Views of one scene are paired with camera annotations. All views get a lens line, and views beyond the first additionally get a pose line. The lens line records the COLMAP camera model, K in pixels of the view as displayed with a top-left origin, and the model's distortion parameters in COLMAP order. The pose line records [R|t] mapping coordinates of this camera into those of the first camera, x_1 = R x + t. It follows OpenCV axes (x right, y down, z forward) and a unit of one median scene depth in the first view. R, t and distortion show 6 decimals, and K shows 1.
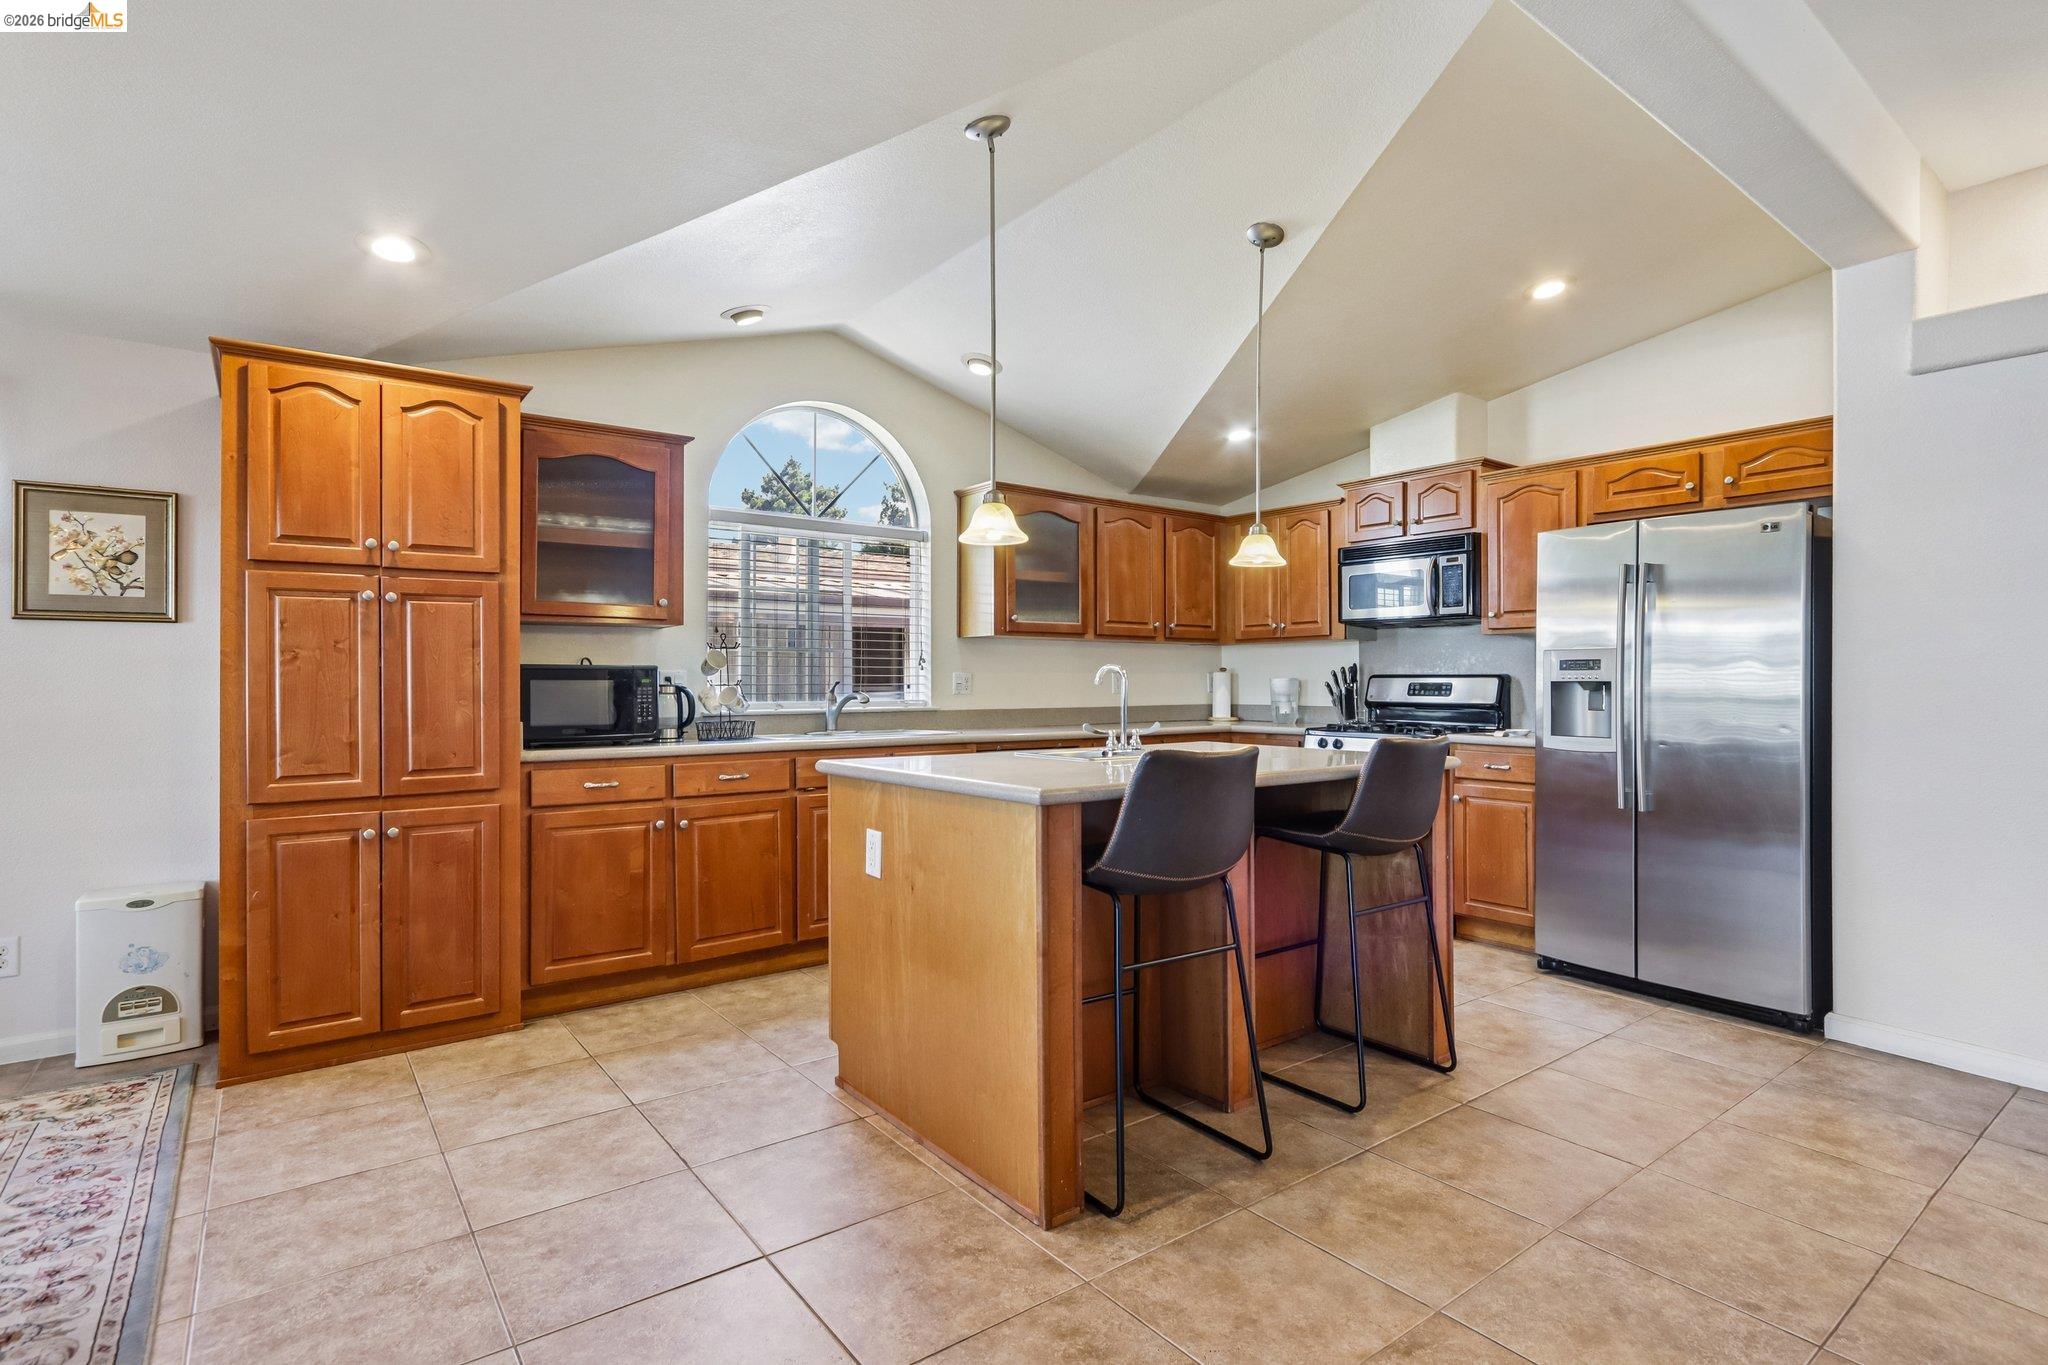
lens RADIAL K [[993.0, 0, 1024.5], [0, 993.0, 675.7], [0, 0, 1]] dist [-0.002790, 0.000146]
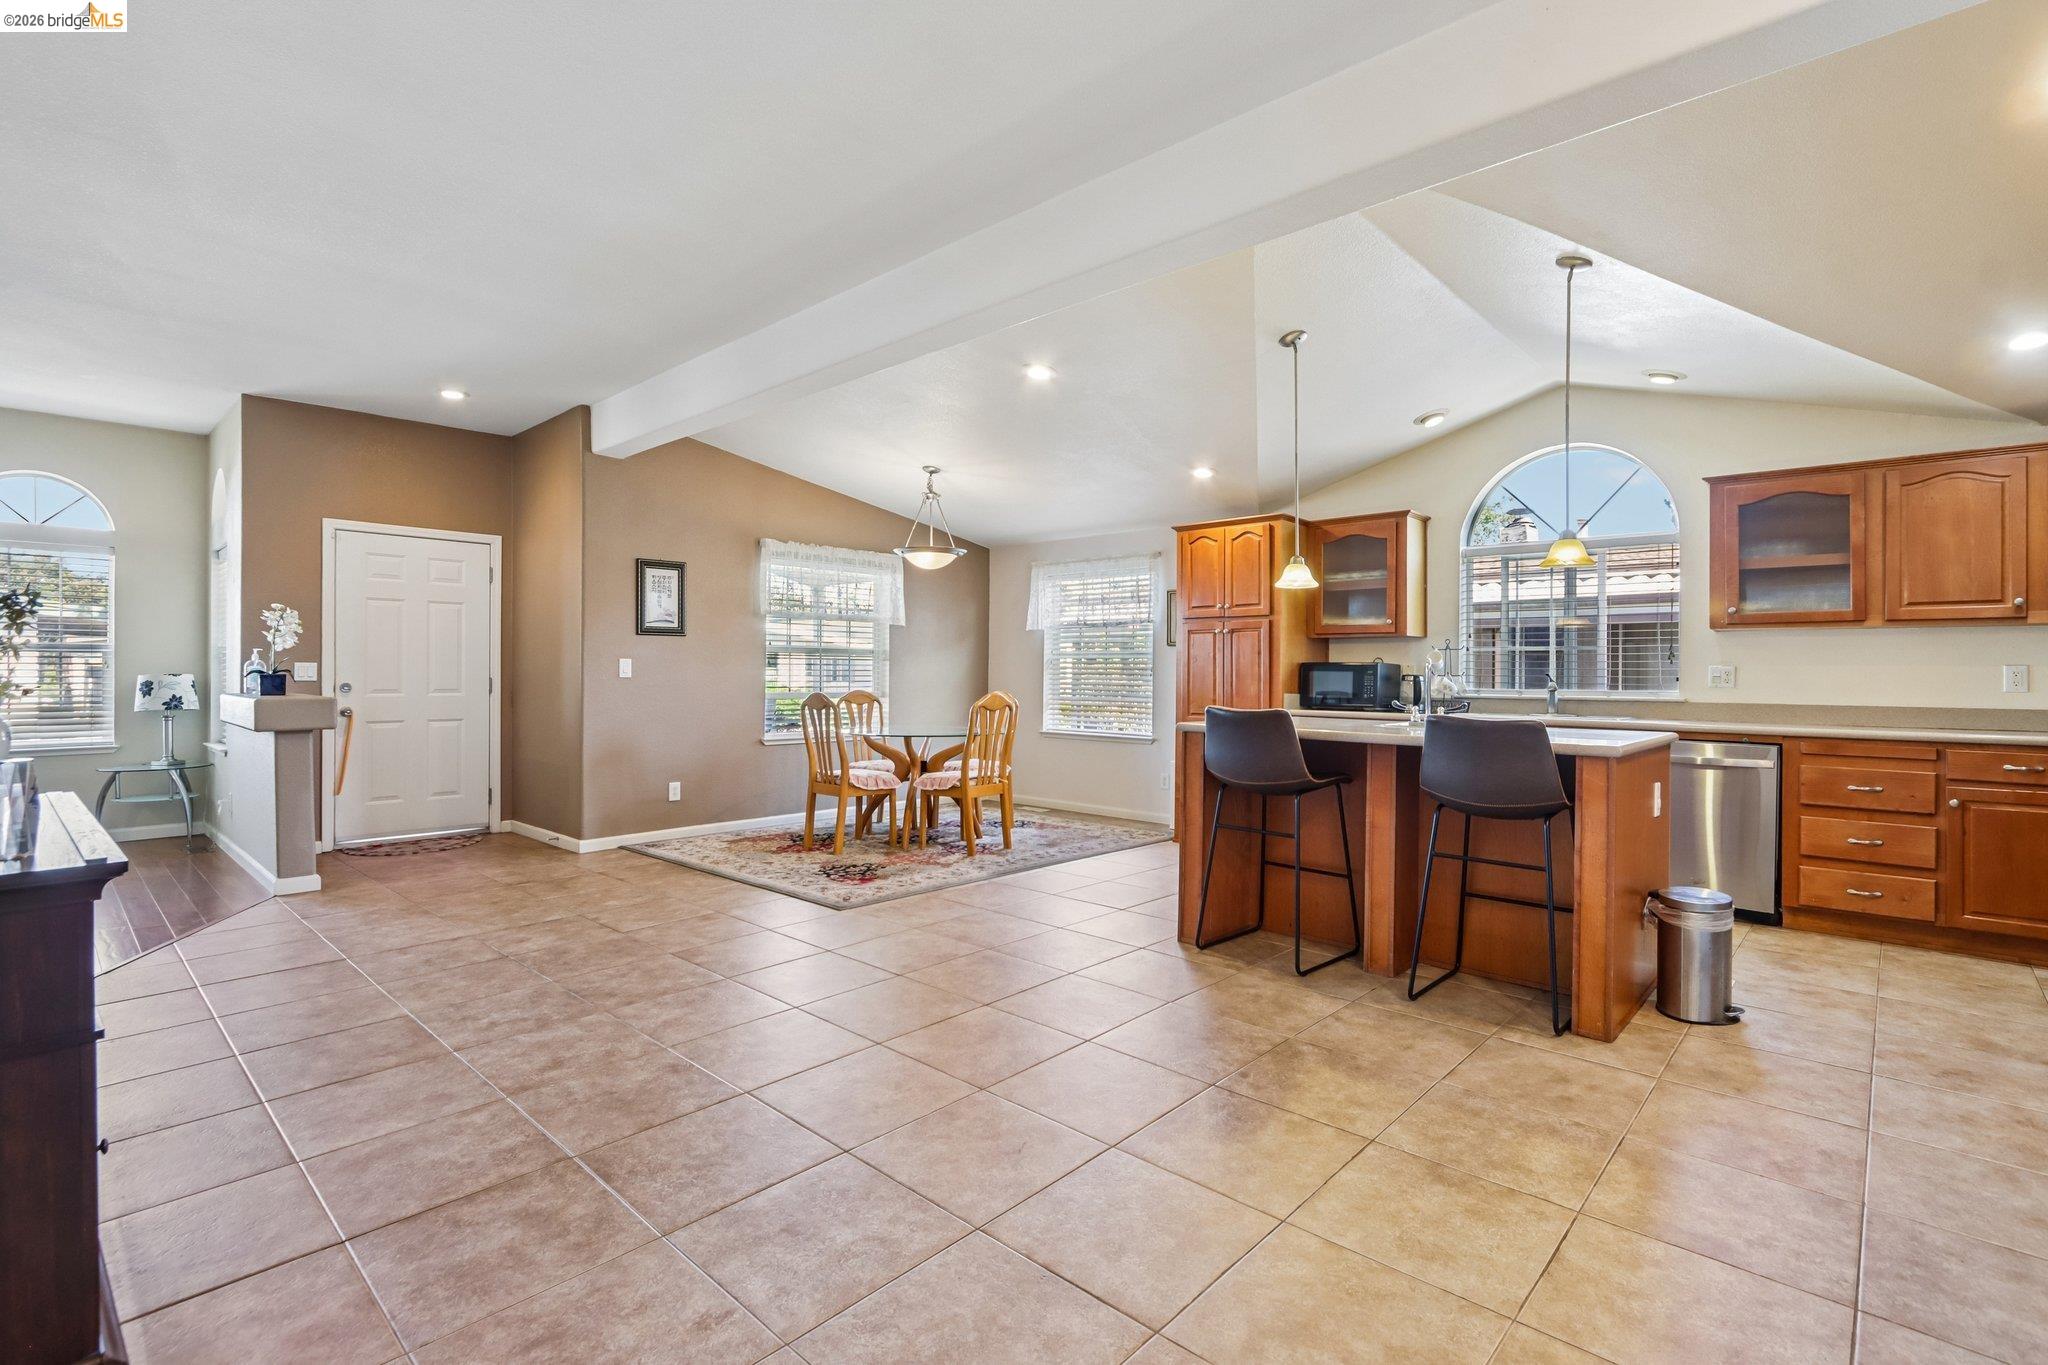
lens RADIAL K [[941.7, 0, 1037.2], [0, 941.7, 675.3], [0, 0, 1]] dist [-0.010328, 0.000791]
pose [[0.180630, 0.003070, -0.983546, 1.183150], [-0.002527, 0.999993, 0.002657, 0.009094], [0.983548, 0.002006, 0.180636, 0.237210]]
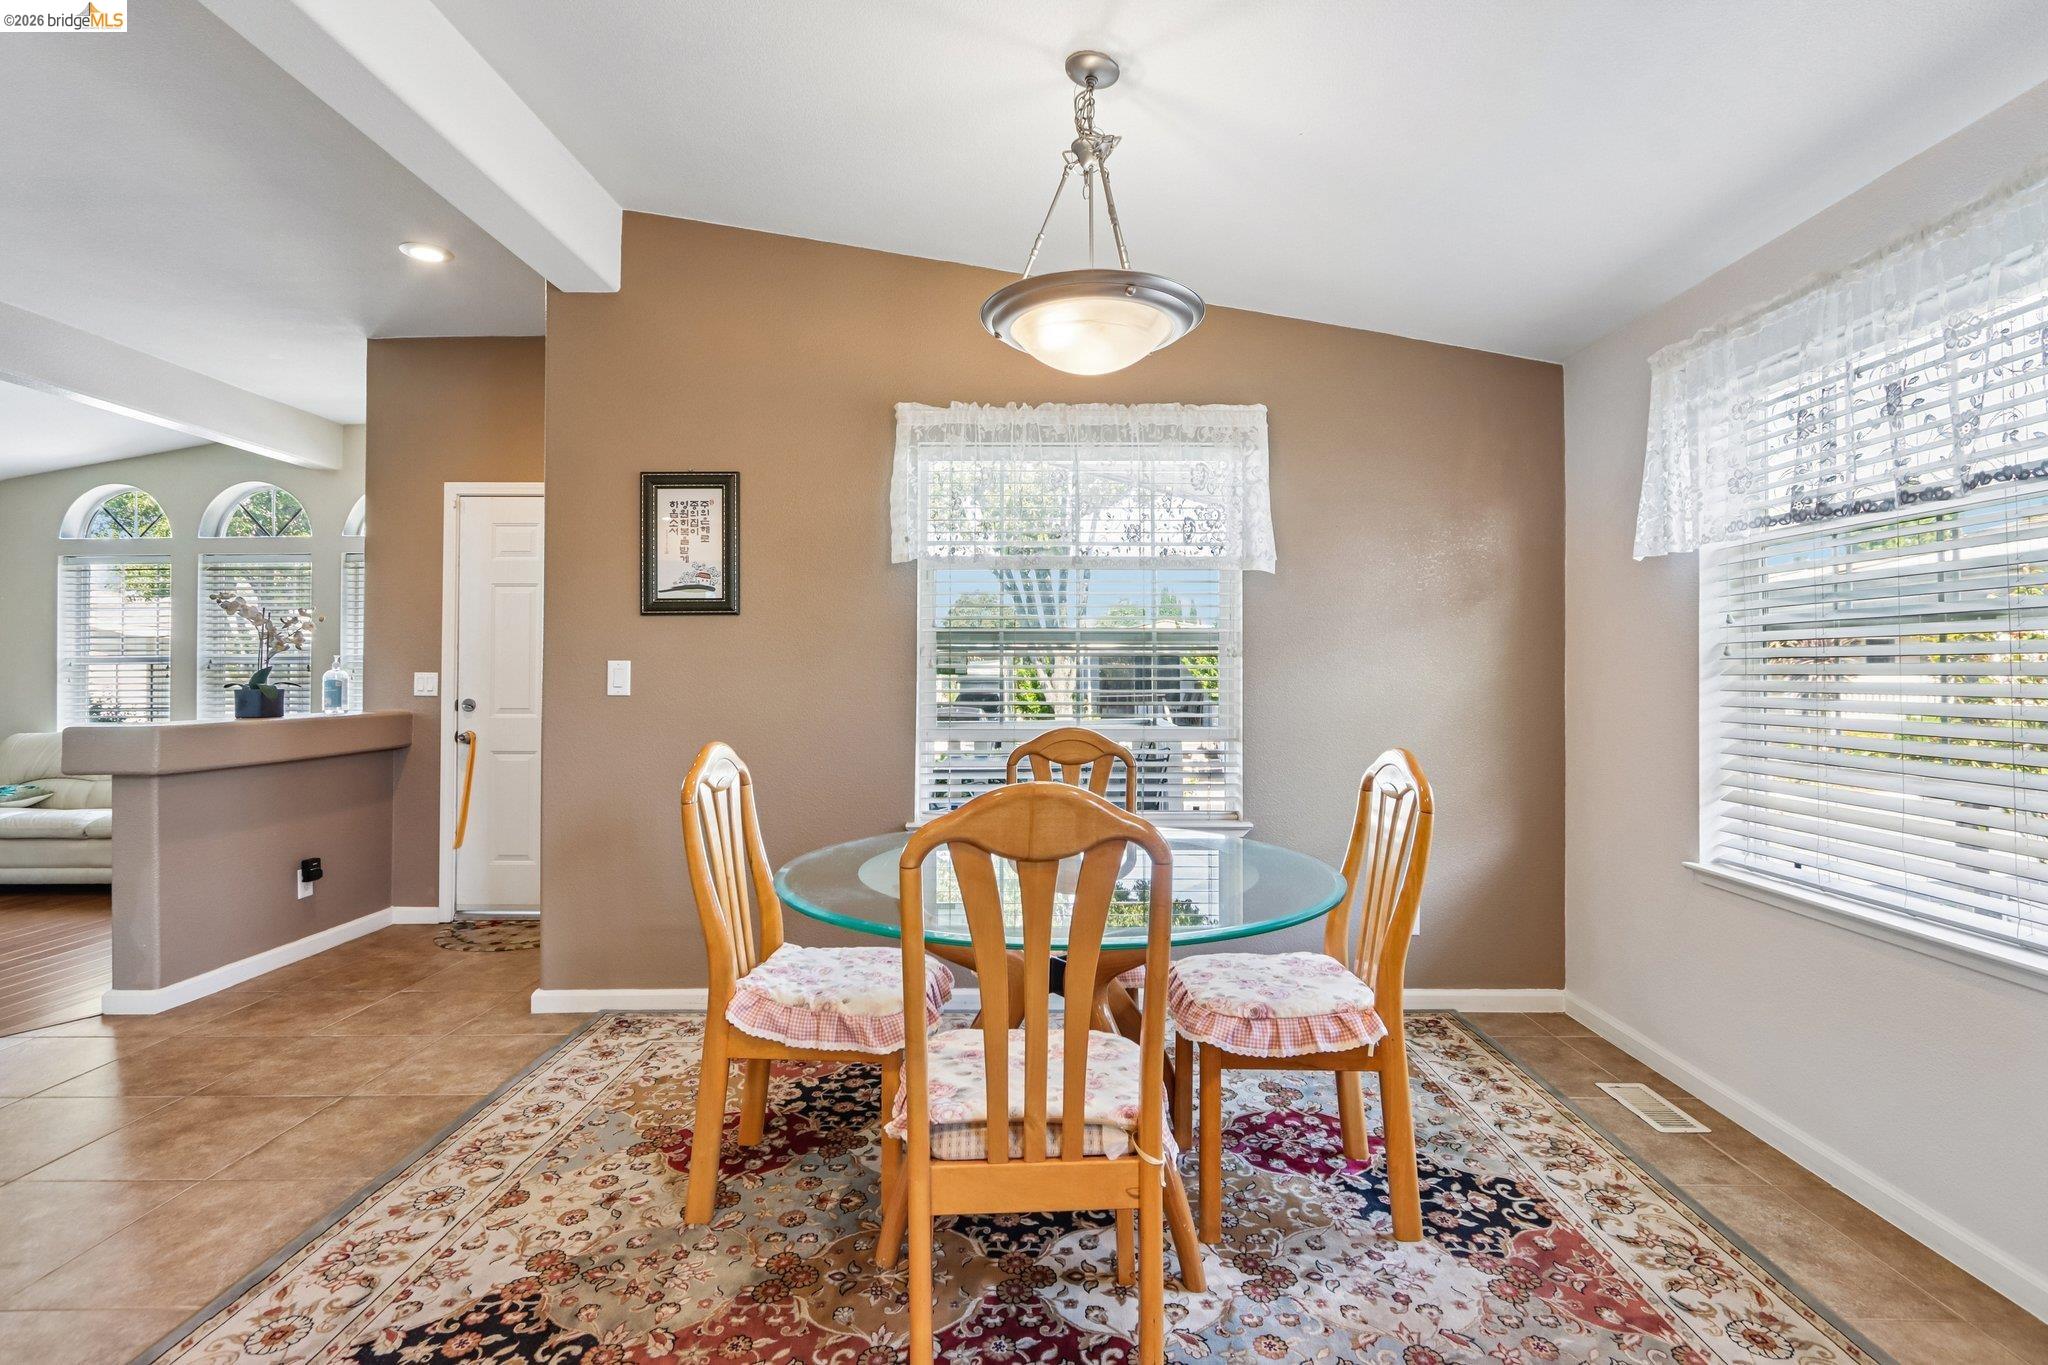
lens RADIAL K [[941.7, 0, 1032.9], [0, 941.7, 661.7], [0, 0, 1]] dist [-0.010328, 0.000791]
pose [[-0.601944, -0.012162, -0.798445, -0.287262], [0.001202, 0.999869, -0.016136, 0.000994], [0.798537, -0.010672, -0.601851, 0.737036]]
